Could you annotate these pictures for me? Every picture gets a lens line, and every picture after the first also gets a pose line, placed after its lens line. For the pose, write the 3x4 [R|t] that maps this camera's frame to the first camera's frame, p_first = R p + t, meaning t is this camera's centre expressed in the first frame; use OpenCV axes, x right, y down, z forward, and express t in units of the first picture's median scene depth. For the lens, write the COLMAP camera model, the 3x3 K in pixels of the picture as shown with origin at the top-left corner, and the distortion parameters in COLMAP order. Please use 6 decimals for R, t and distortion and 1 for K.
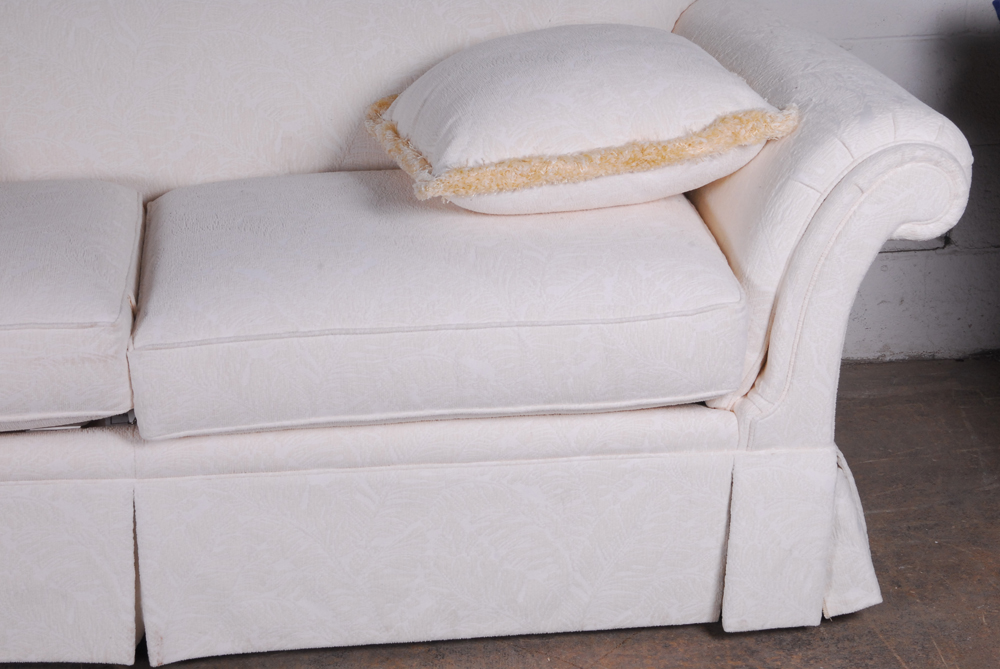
lens RADIAL K [[2053.5, 0, 500.5], [0, 2053.5, 362.5], [0, 0, 1]] dist [0.067309, -0.156309]
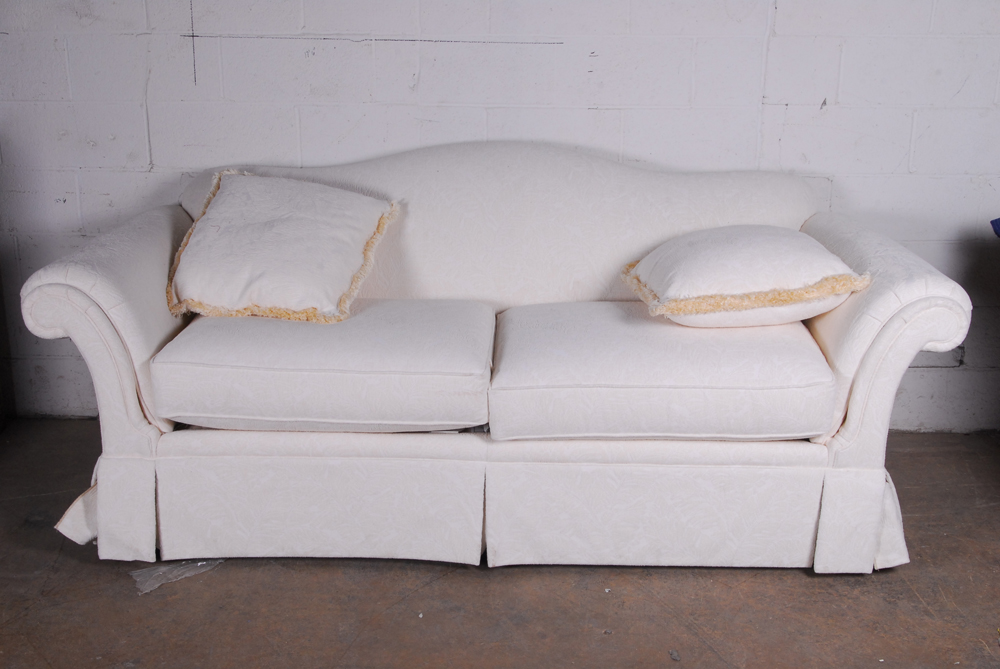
lens RADIAL K [[1285.7, 0, 496.4], [0, 1285.7, 352.1], [0, 0, 1]] dist [0.001058, -0.001683]
pose [[0.988299, 0.049017, -0.144440, -0.009324], [-0.059008, 0.996092, -0.065719, 0.033419], [0.140654, 0.073473, 0.987329, -0.125028]]
